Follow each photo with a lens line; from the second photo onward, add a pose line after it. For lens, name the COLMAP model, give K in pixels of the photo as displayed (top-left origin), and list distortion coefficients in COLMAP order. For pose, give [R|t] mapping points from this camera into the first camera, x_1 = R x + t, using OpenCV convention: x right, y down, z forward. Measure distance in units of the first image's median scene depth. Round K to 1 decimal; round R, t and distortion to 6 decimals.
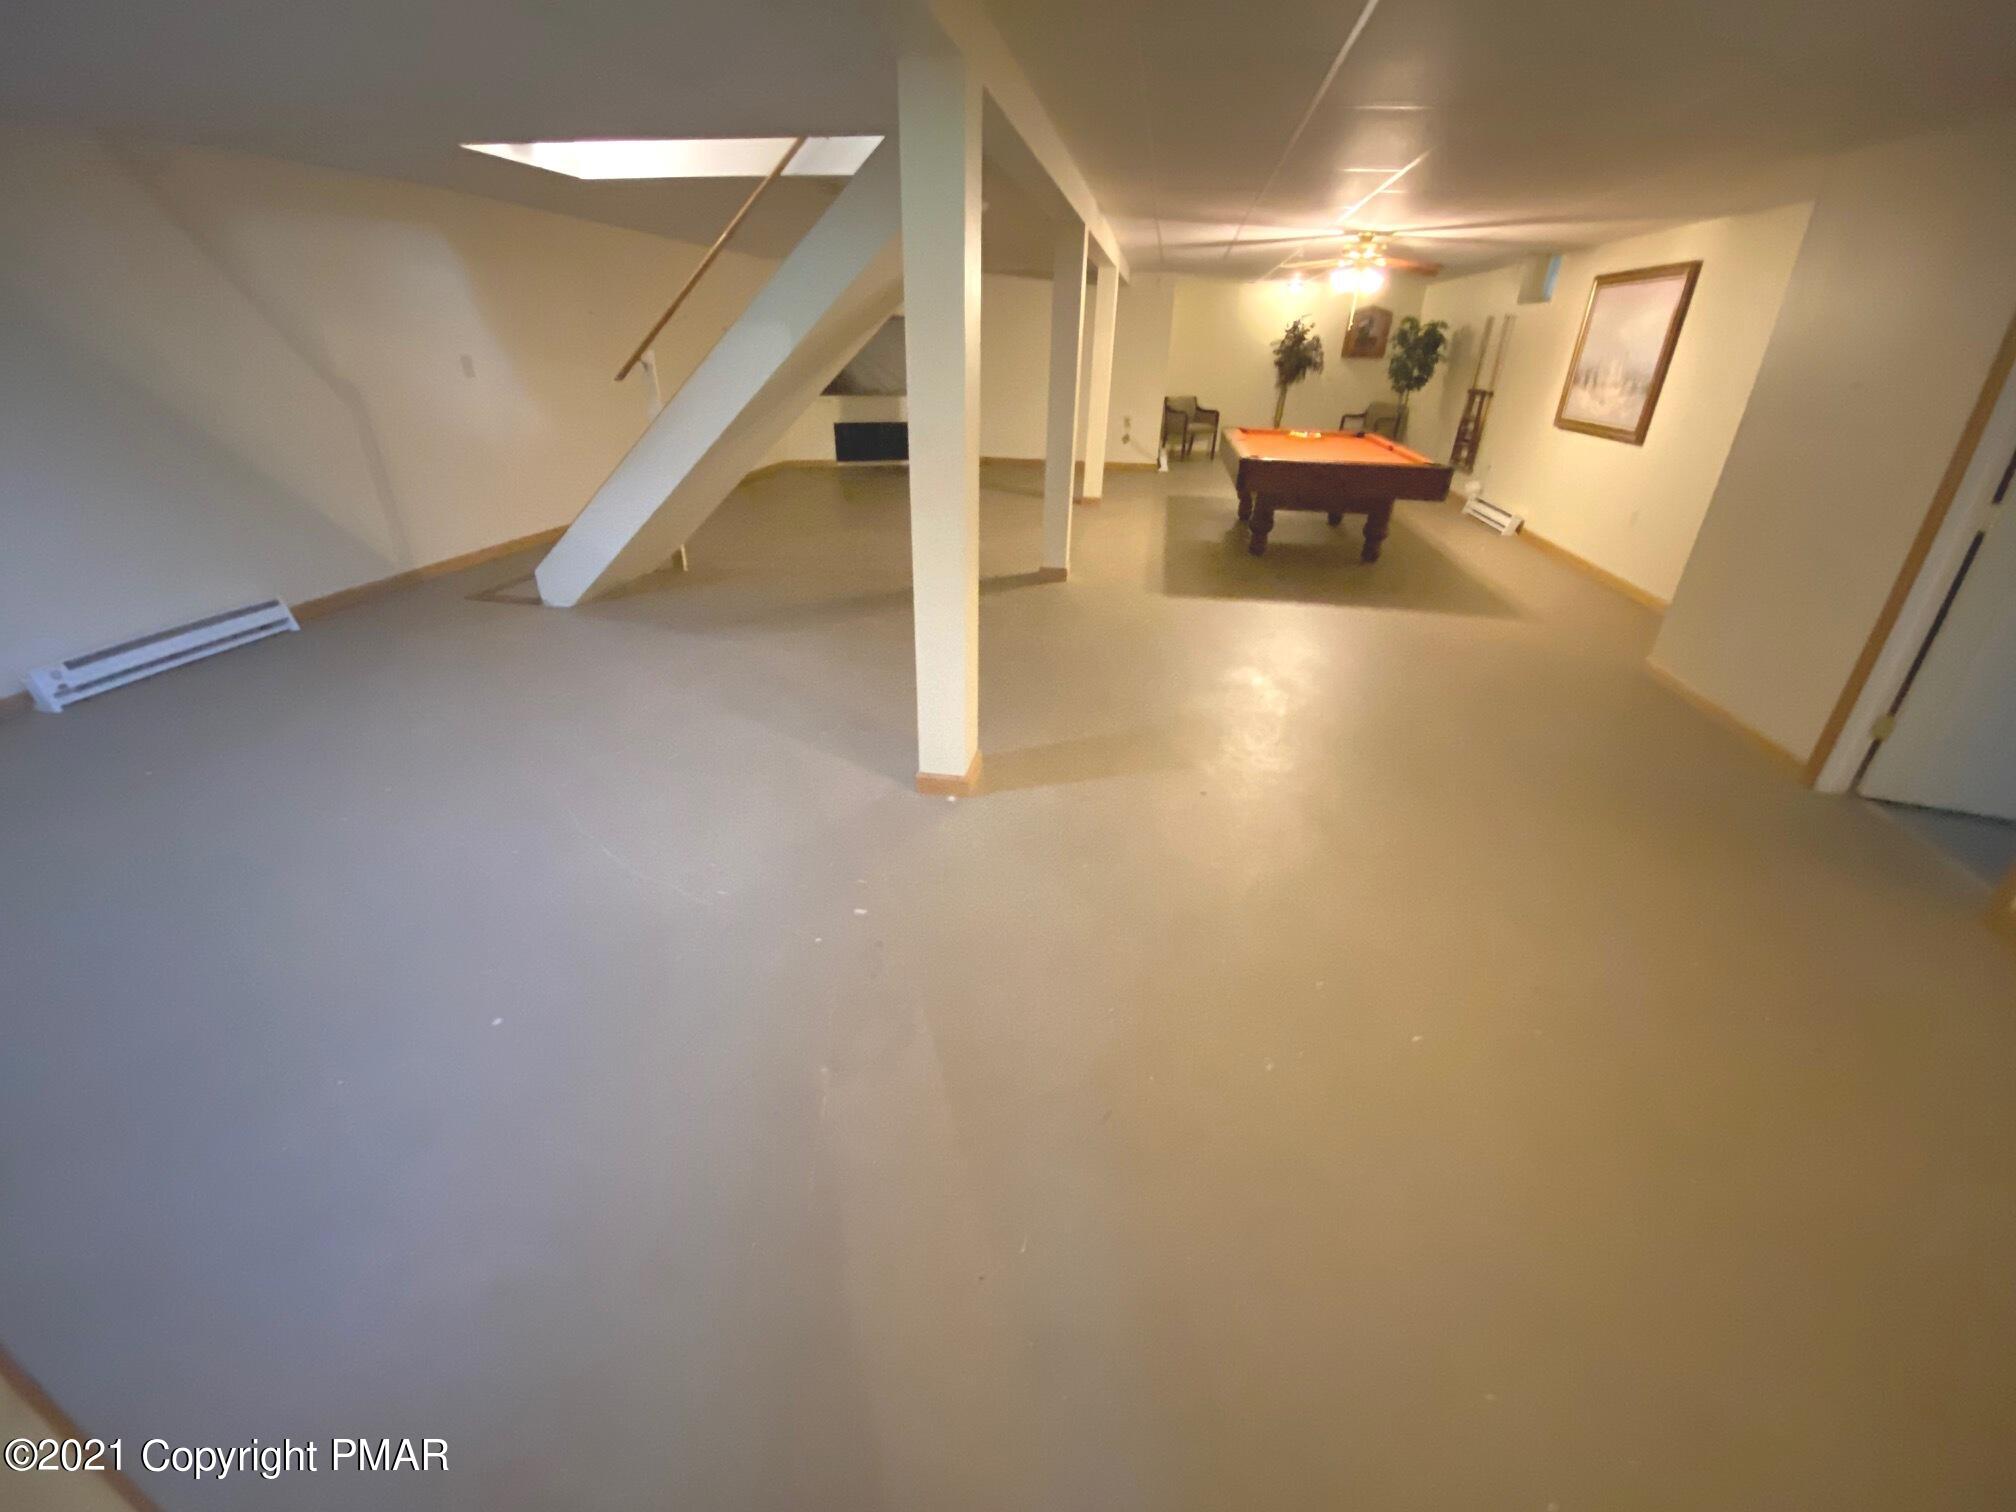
lens RADIAL K [[820.2, 0, 992.5], [0, 820.2, 755.7], [0, 0, 1]] dist [0.048117, -0.030671]
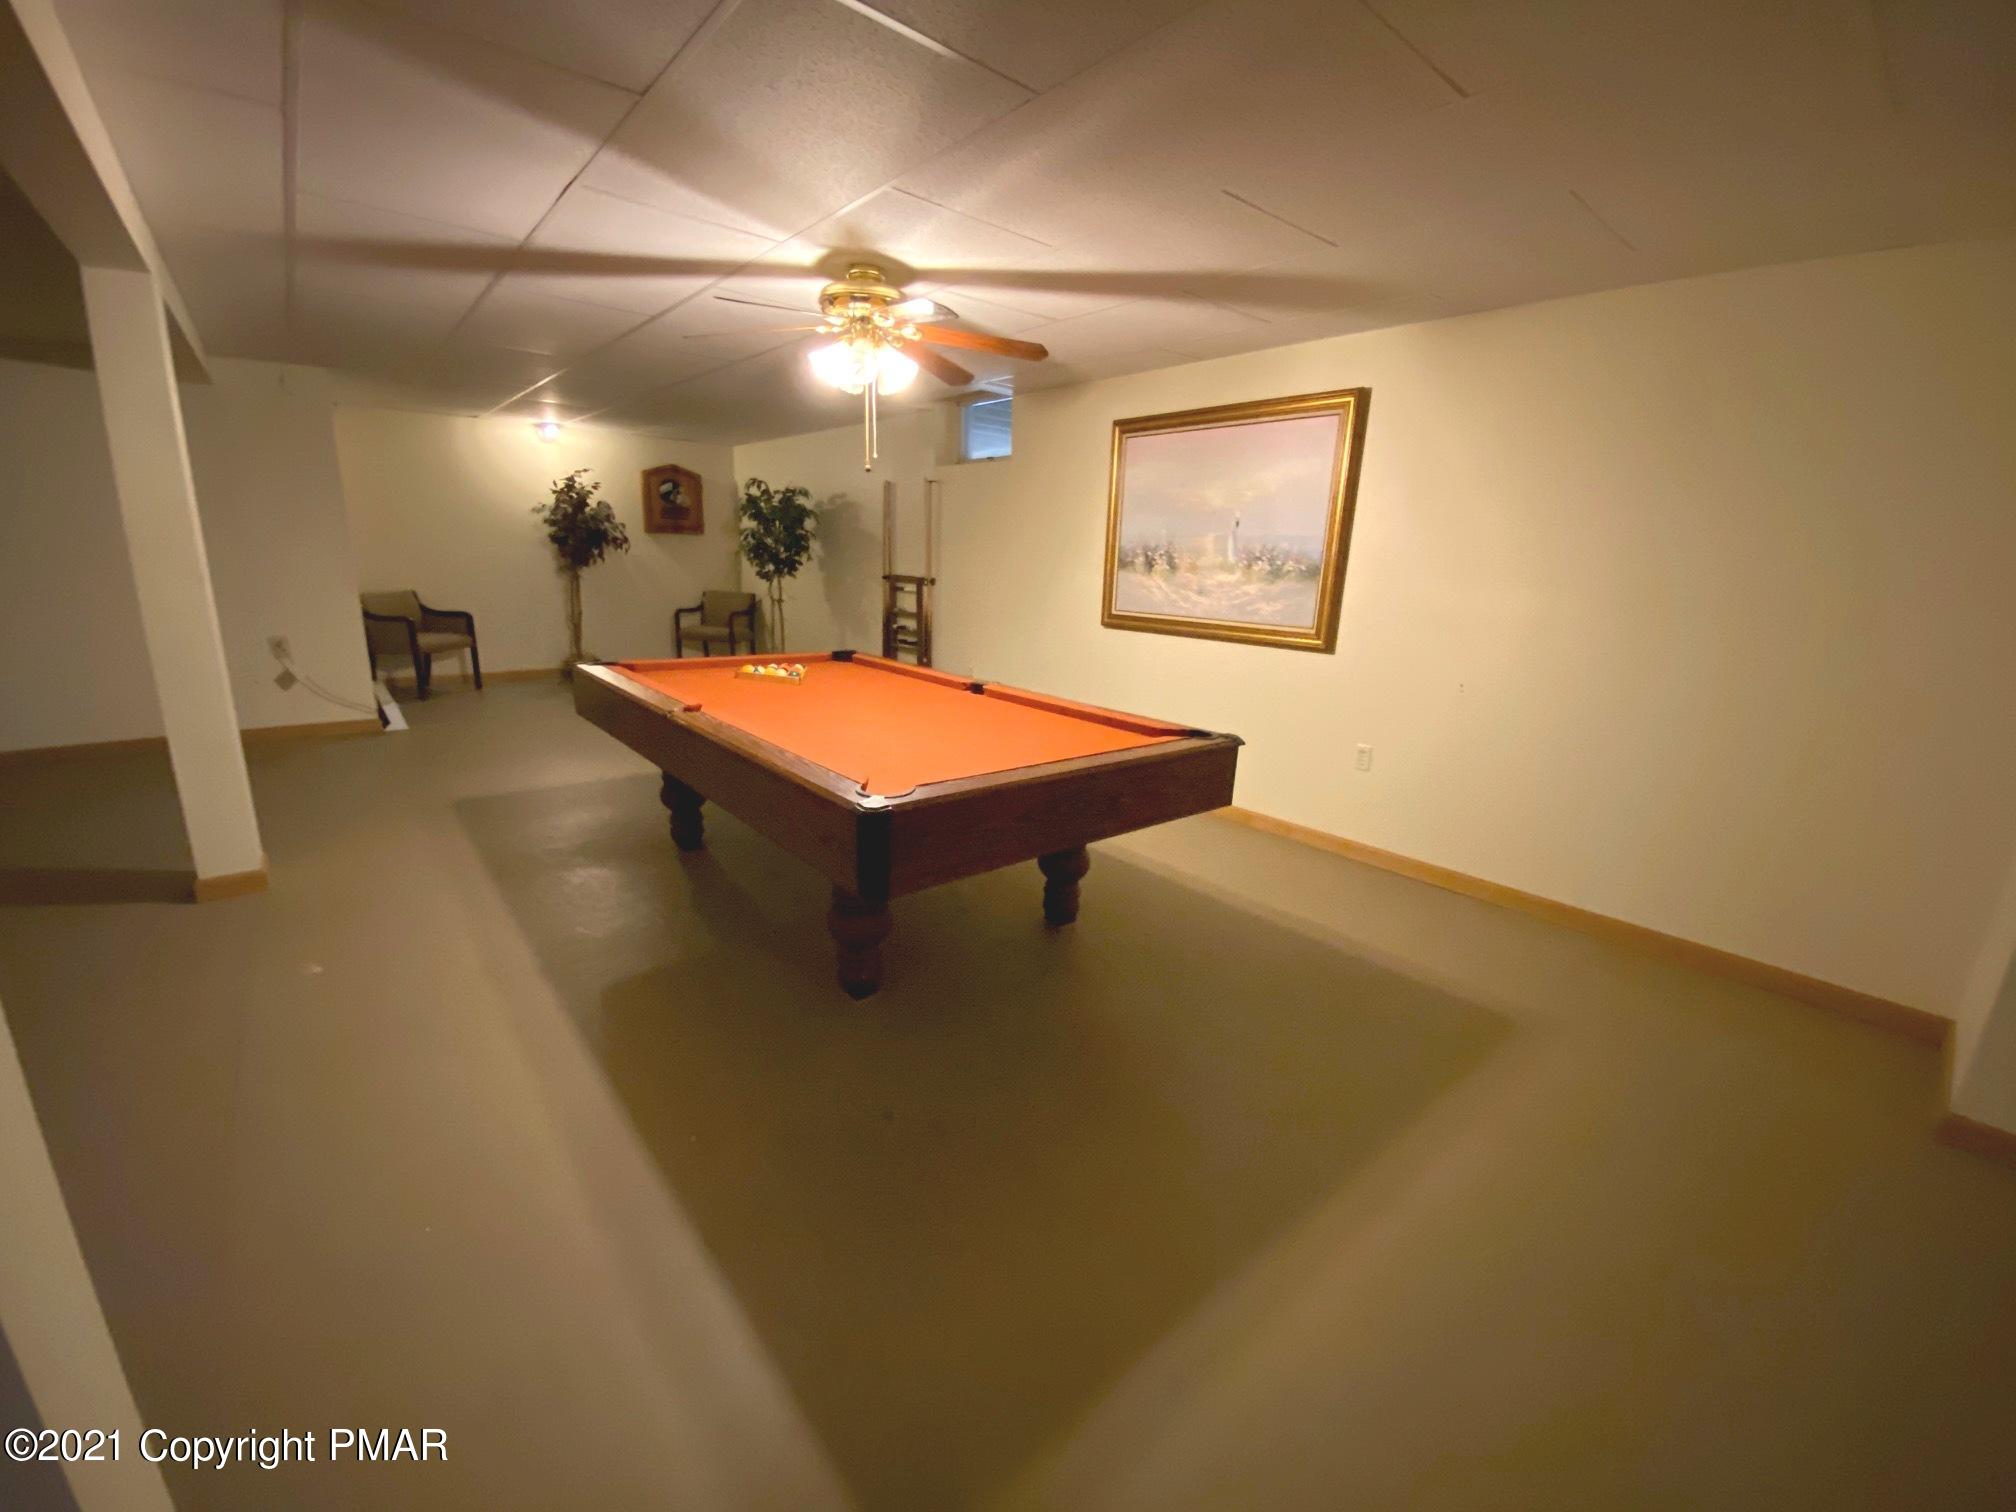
lens RADIAL K [[820.2, 0, 992.5], [0, 820.2, 755.7], [0, 0, 1]] dist [0.048117, -0.030671]
pose [[0.640406, -0.192382, 0.743552, 0.061273], [0.329738, 0.943227, -0.039952, -0.206350], [-0.693652, 0.270763, 0.667484, 0.445921]]
